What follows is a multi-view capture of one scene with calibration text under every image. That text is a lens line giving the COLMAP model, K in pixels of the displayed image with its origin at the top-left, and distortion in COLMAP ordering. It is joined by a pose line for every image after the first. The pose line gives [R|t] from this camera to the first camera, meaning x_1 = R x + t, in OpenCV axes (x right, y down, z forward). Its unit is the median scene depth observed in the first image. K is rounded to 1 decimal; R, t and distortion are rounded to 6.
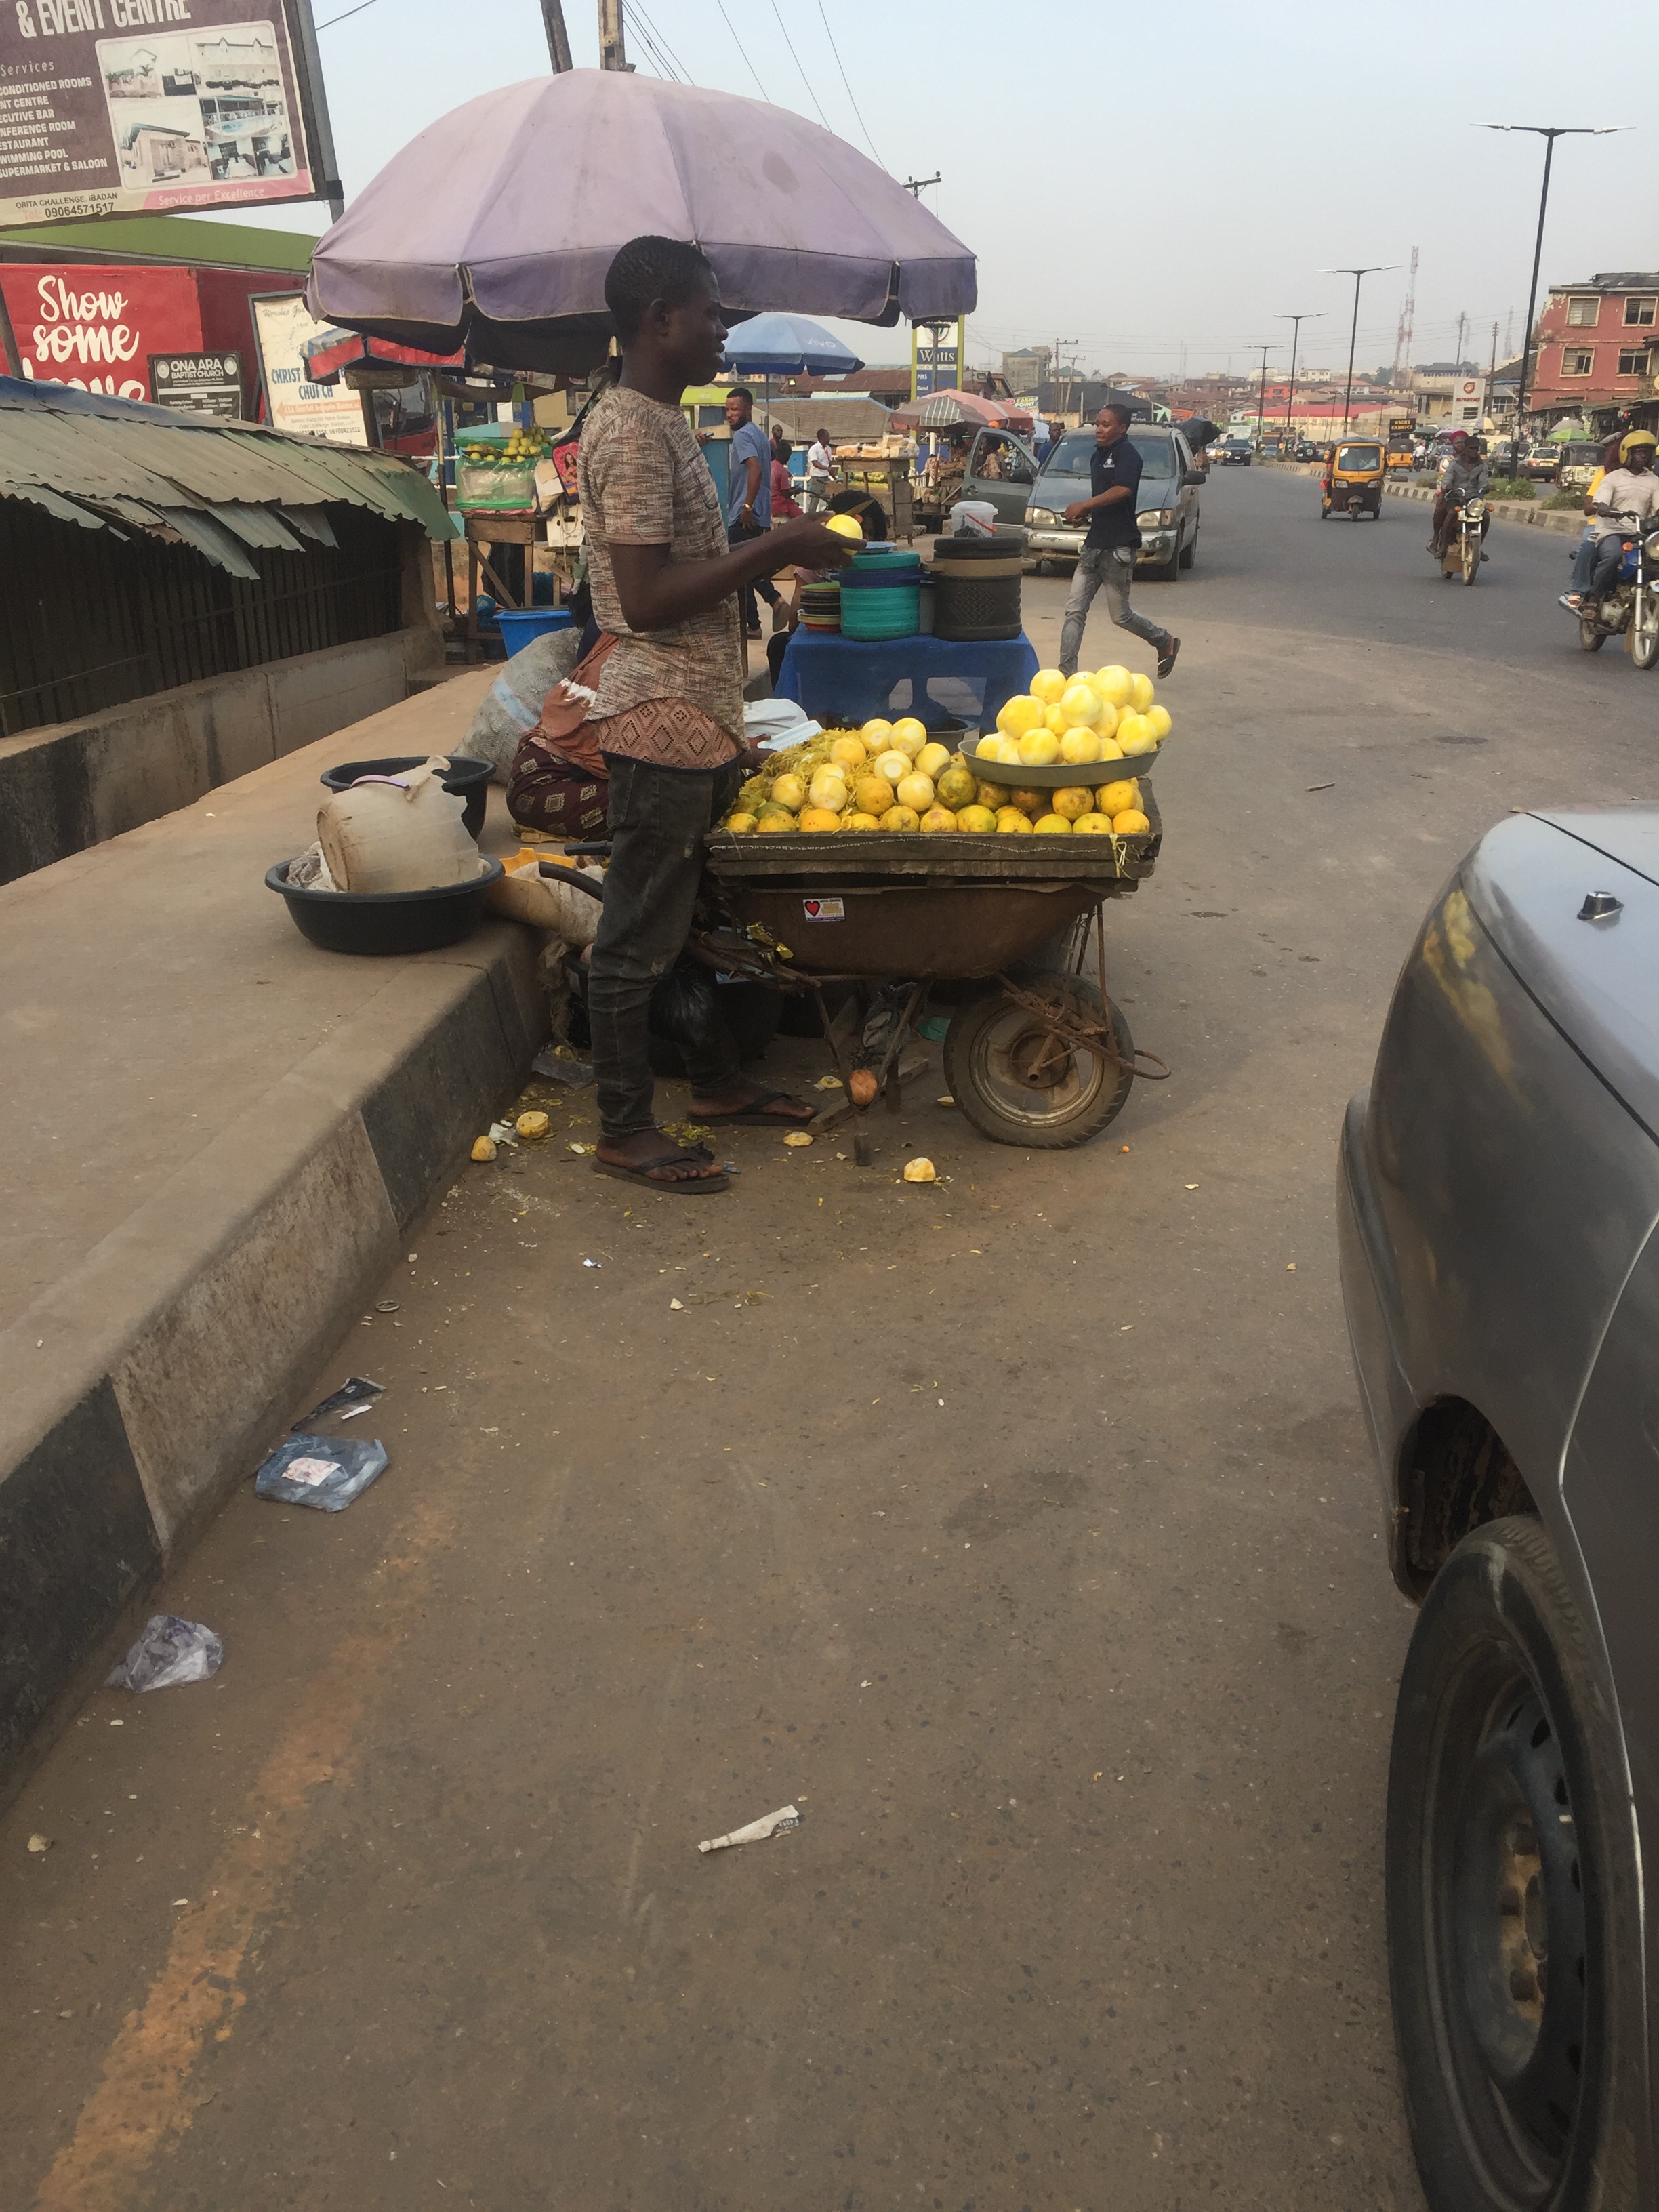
lens RADIAL K [[1888.8, 0, 809.1], [0, 1888.8, 1230.6], [0, 0, 1]] dist [0.077896, -0.128991]
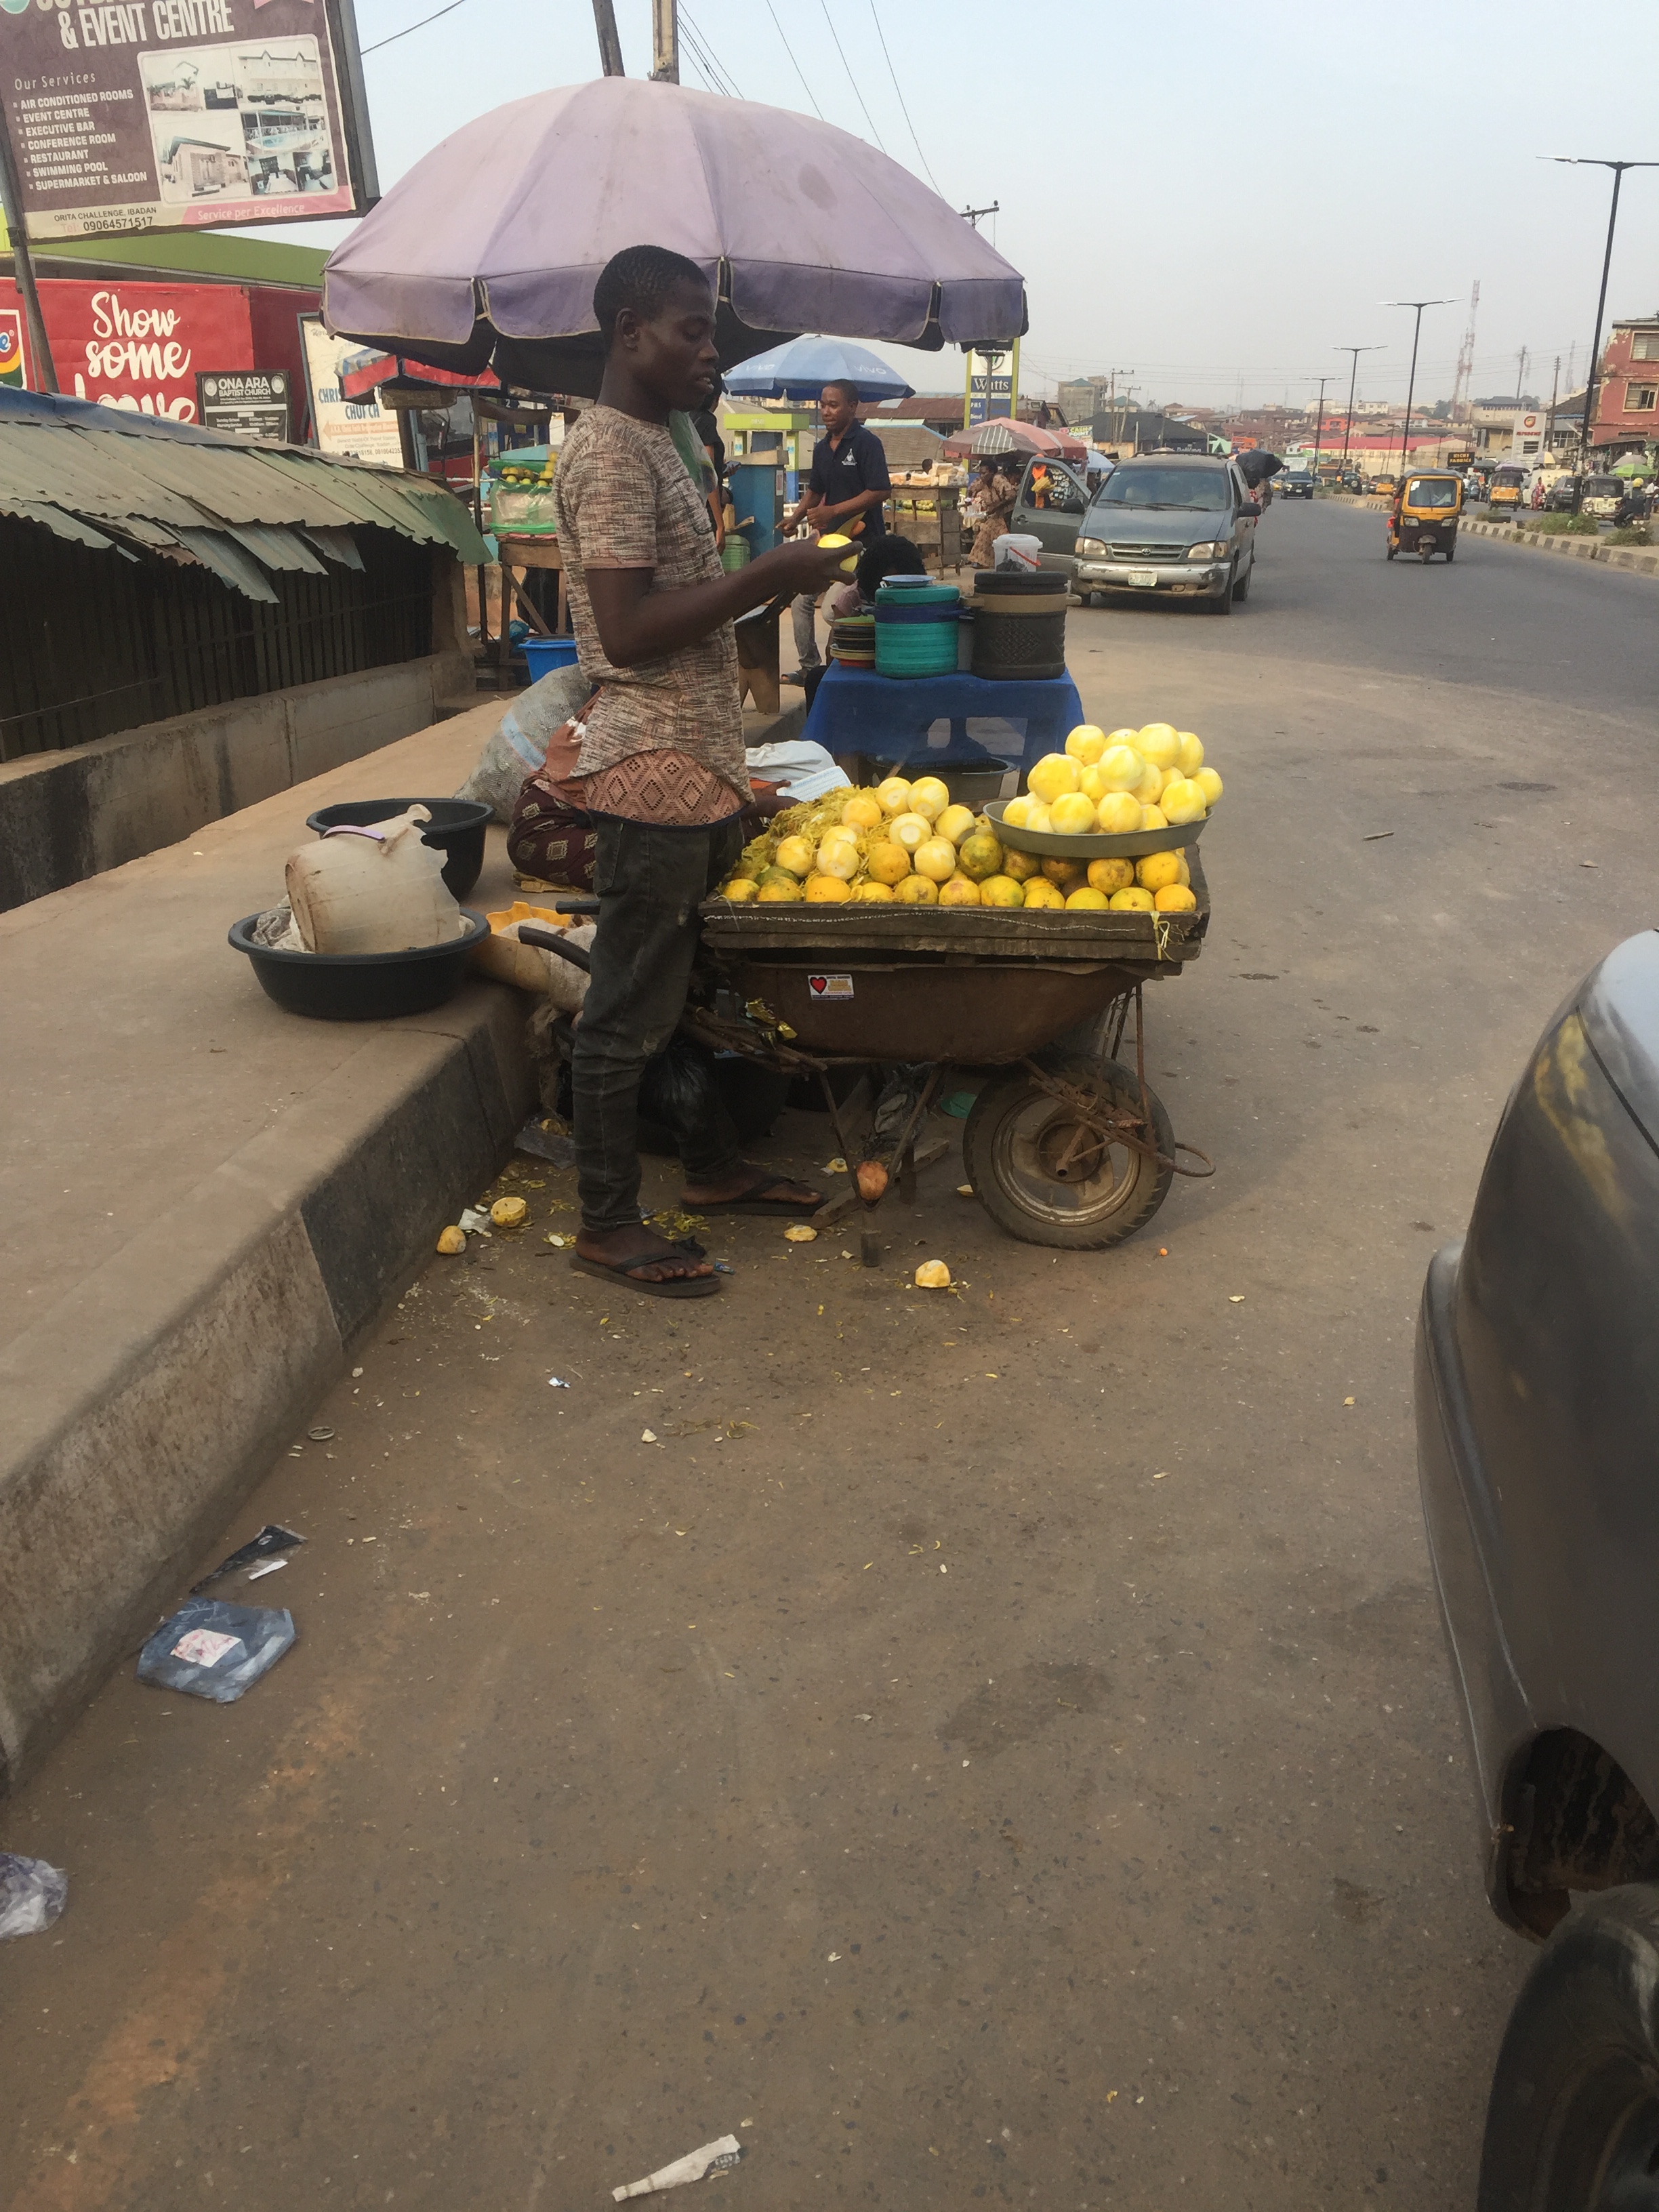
lens RADIAL K [[1888.8, 0, 799.9], [0, 1888.8, 1213.4], [0, 0, 1]] dist [0.077896, -0.128991]
pose [[0.999422, 0.022674, -0.025330, 0.017363], [-0.023153, 0.999555, -0.018807, -0.042280], [0.024892, 0.019383, 0.999502, 0.098329]]
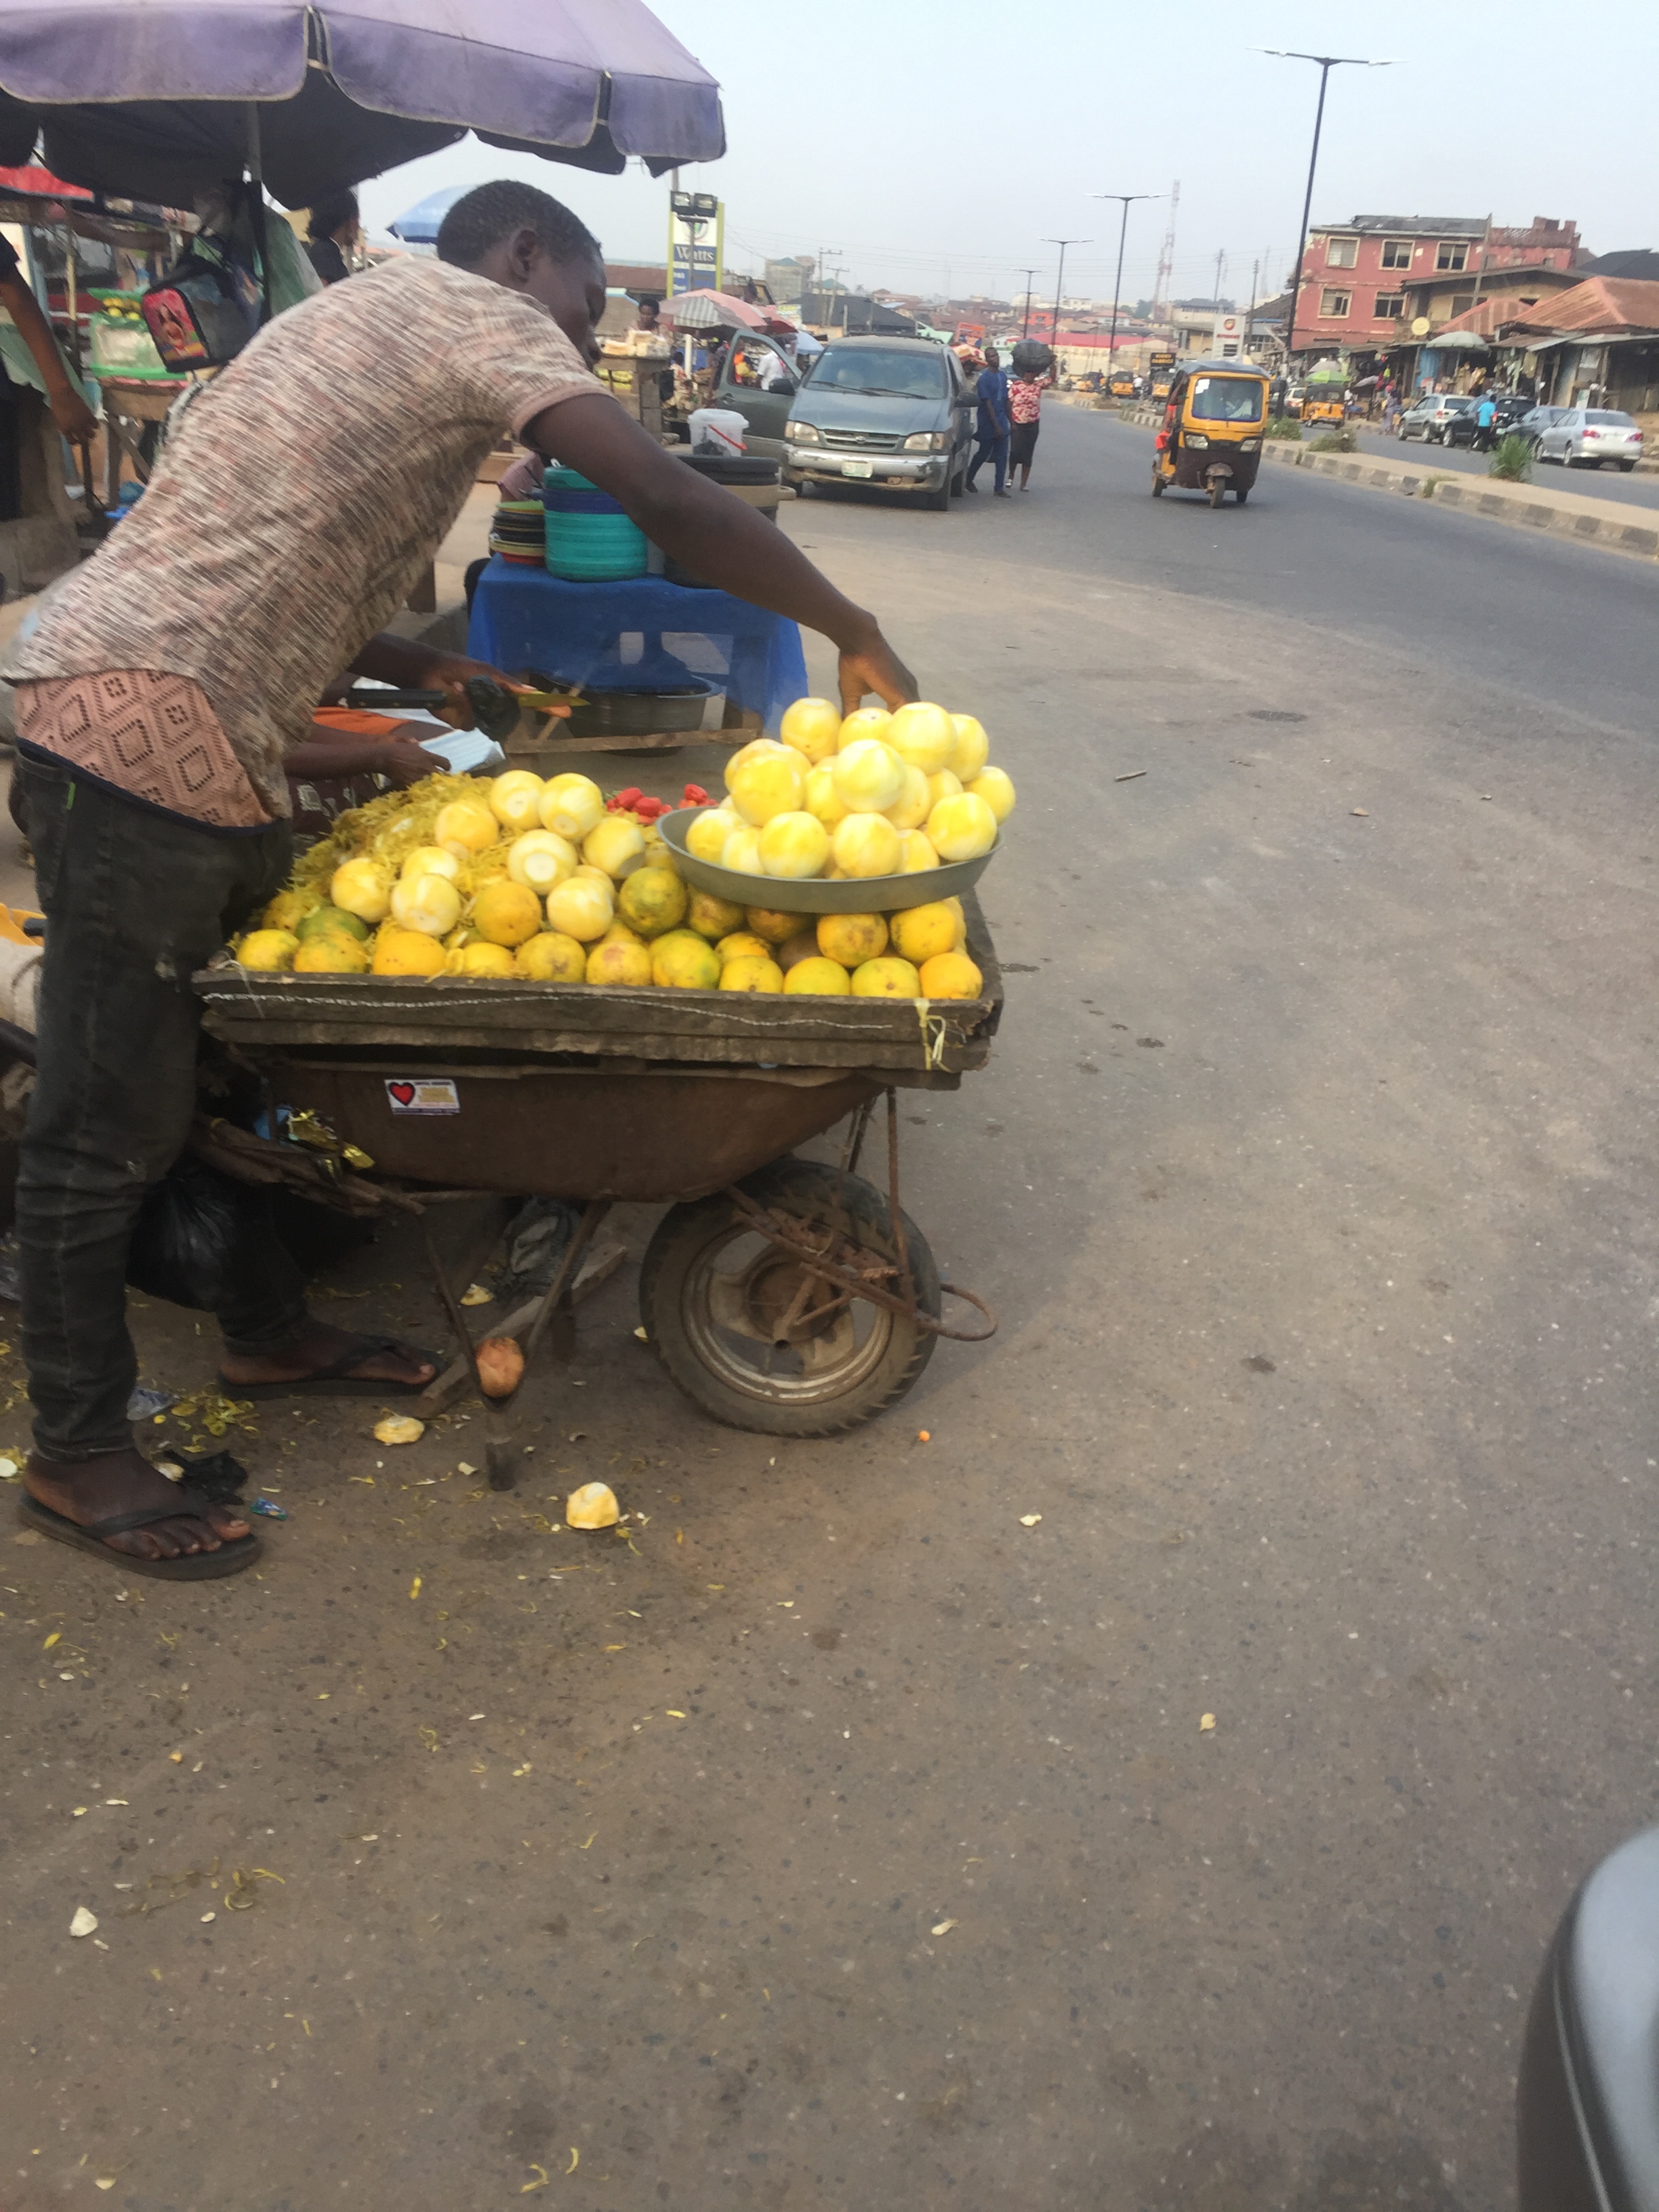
lens RADIAL K [[1888.8, 0, 775.8], [0, 1888.8, 1153.5], [0, 0, 1]] dist [0.077896, -0.128991]
pose [[0.993754, 0.011186, 0.111030, 0.048113], [-0.011998, 0.999906, 0.006641, -0.148433], [-0.110945, -0.007932, 0.993795, 0.392513]]
